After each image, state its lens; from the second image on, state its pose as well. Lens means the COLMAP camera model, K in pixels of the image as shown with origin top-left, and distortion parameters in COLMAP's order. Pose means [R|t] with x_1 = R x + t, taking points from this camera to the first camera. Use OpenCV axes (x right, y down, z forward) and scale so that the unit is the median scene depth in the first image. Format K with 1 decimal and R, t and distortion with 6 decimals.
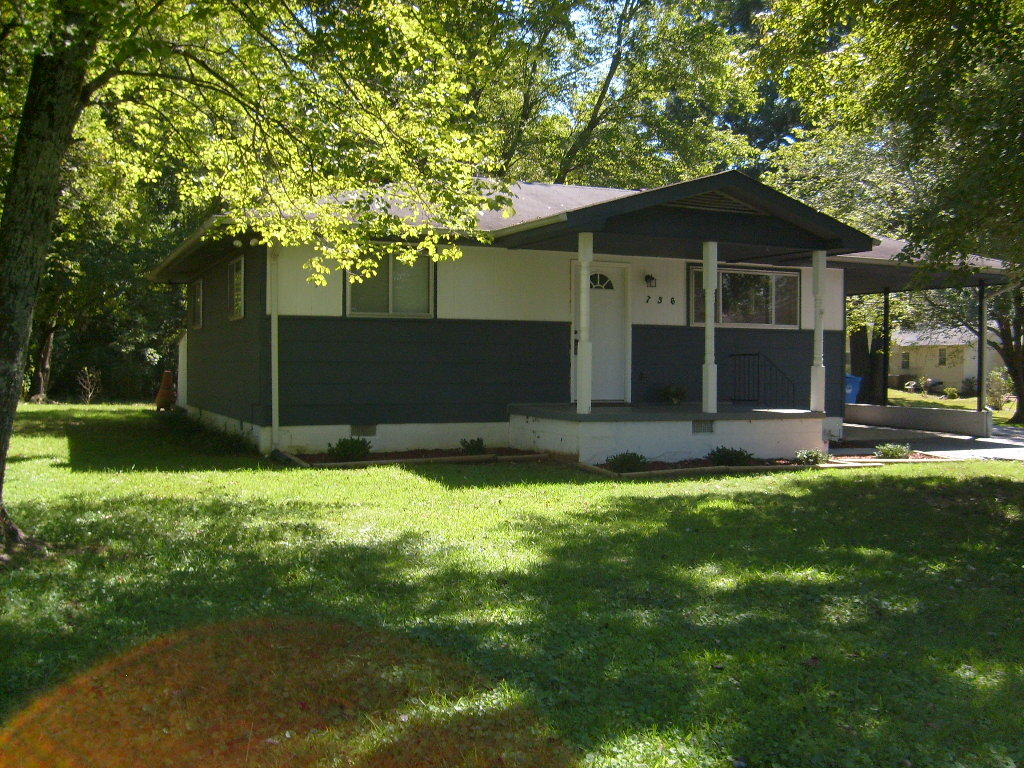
lens RADIAL K [[1069.5, 0, 512.0], [0, 1069.5, 384.0], [0, 0, 1]] dist [-0.118972, -0.017293]
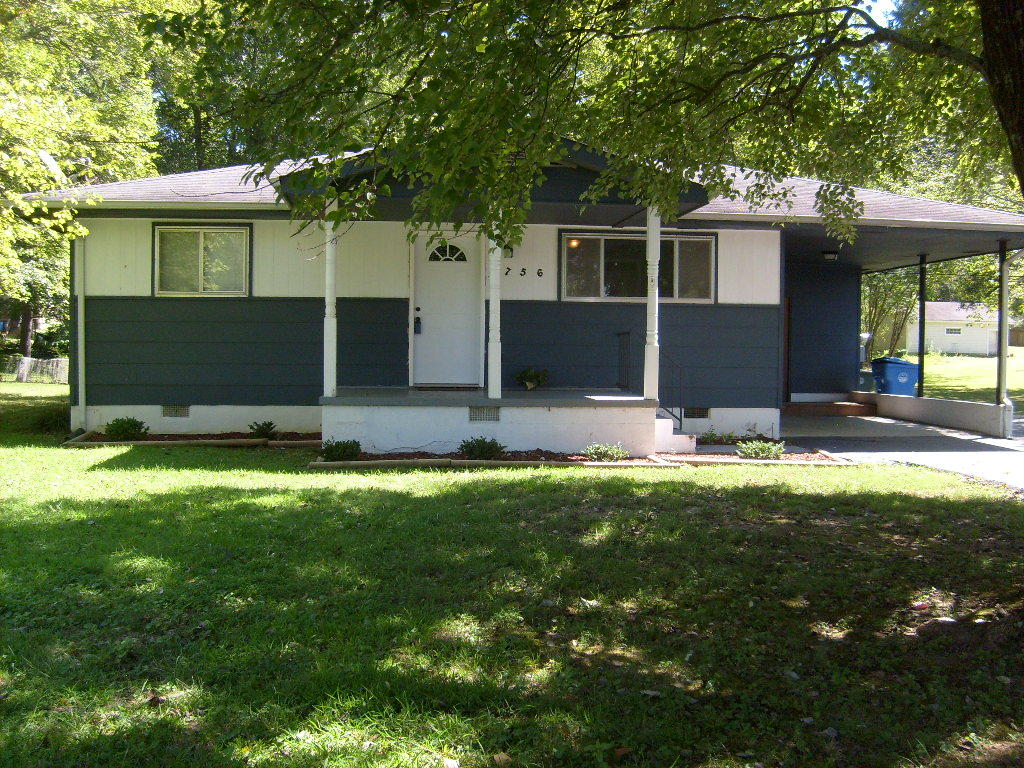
lens RADIAL K [[1069.5, 0, 512.0], [0, 1069.5, 384.0], [0, 0, 1]] dist [-0.118972, -0.017293]
pose [[0.948894, 0.009607, -0.315449, 0.452466], [-0.006746, 0.999926, 0.010159, 0.006054], [0.315524, -0.007511, 0.948888, 0.167638]]
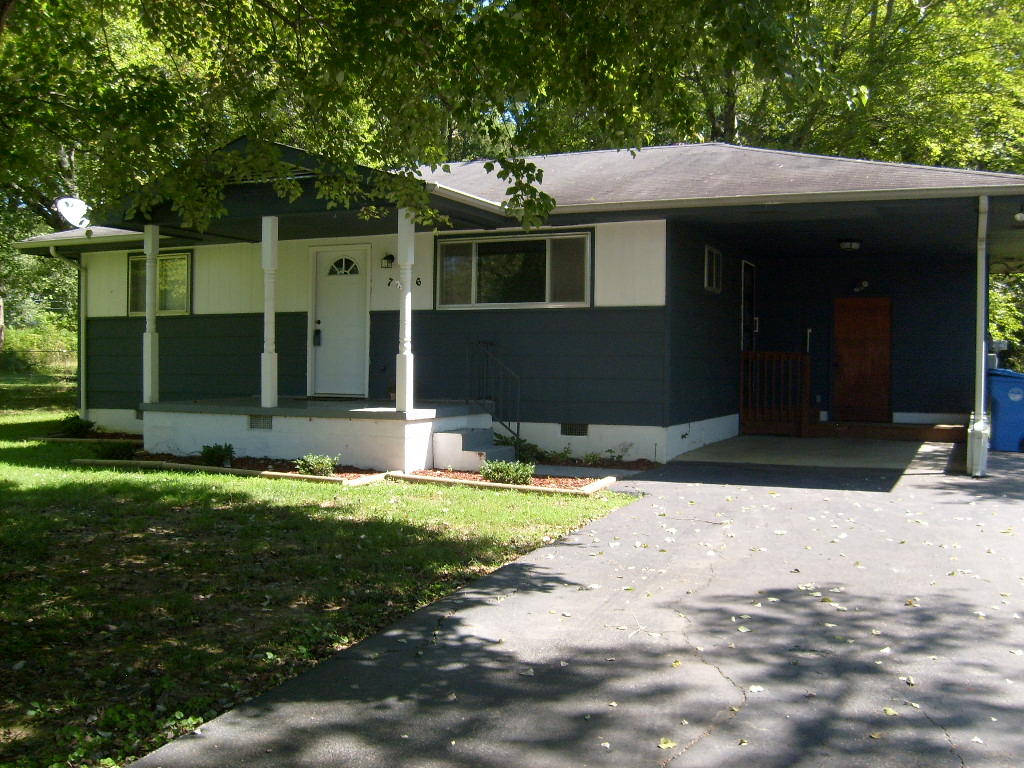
lens RADIAL K [[1069.5, 0, 512.0], [0, 1069.5, 384.0], [0, 0, 1]] dist [-0.118972, -0.017293]
pose [[0.661800, 0.009807, -0.749616, 0.943523], [-0.012952, 0.999915, 0.001647, 0.003178], [0.749569, 0.008619, 0.661871, 0.533807]]
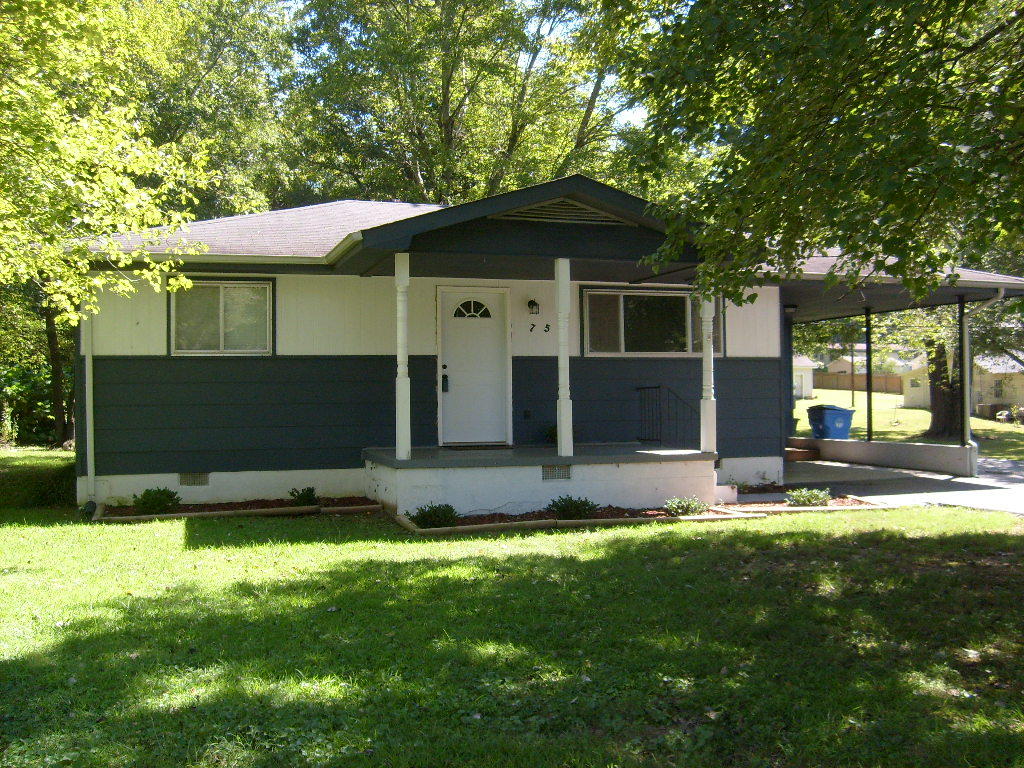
lens RADIAL K [[1069.5, 0, 512.0], [0, 1069.5, 384.0], [0, 0, 1]] dist [-0.118972, -0.017293]
pose [[0.993175, -0.021168, -0.114695, 0.231923], [0.017100, 0.999193, -0.036337, -0.000551], [0.115372, 0.034128, 0.992736, 0.126978]]
